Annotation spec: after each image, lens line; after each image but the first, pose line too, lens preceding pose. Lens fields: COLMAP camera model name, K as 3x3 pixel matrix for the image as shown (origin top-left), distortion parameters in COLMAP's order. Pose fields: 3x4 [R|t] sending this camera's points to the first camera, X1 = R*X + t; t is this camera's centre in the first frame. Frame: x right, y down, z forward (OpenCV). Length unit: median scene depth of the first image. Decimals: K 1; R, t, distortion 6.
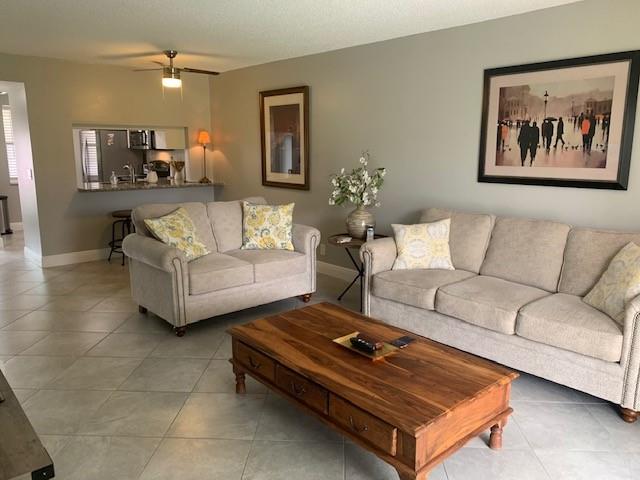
lens RADIAL K [[487.2, 0, 322.0], [0, 487.2, 238.7], [0, 0, 1]] dist [0.022795, -0.022467]
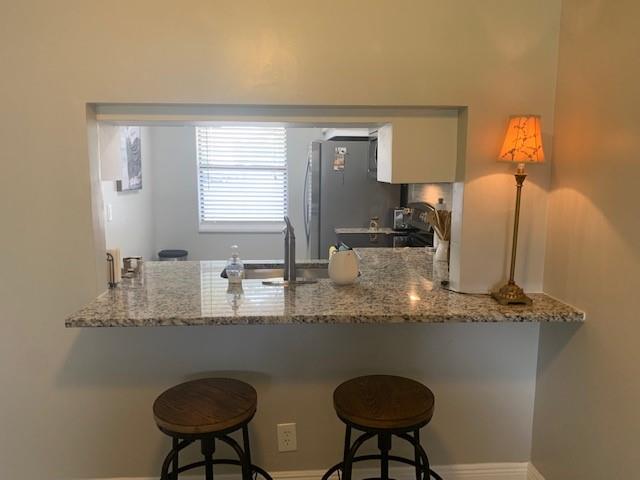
lens RADIAL K [[487.2, 0, 320.2], [0, 487.2, 233.6], [0, 0, 1]] dist [0.022795, -0.022467]
pose [[0.788982, 0.079167, -0.609294, -0.243392], [-0.114353, 0.993258, -0.019020, -0.209304], [0.603681, 0.084681, 0.792716, 1.093474]]
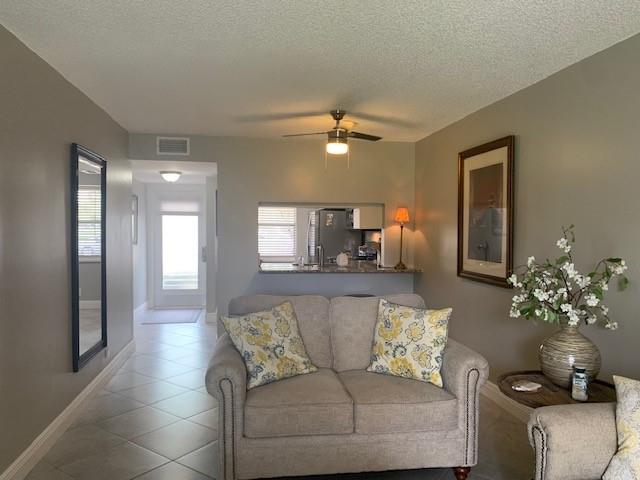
lens RADIAL K [[487.2, 0, 318.7], [0, 487.2, 243.5], [0, 0, 1]] dist [0.022795, -0.022467]
pose [[0.837251, 0.017844, -0.546528, 0.141363], [-0.104938, 0.986134, -0.128564, -0.057045], [0.536656, 0.164992, 0.827513, 0.373020]]
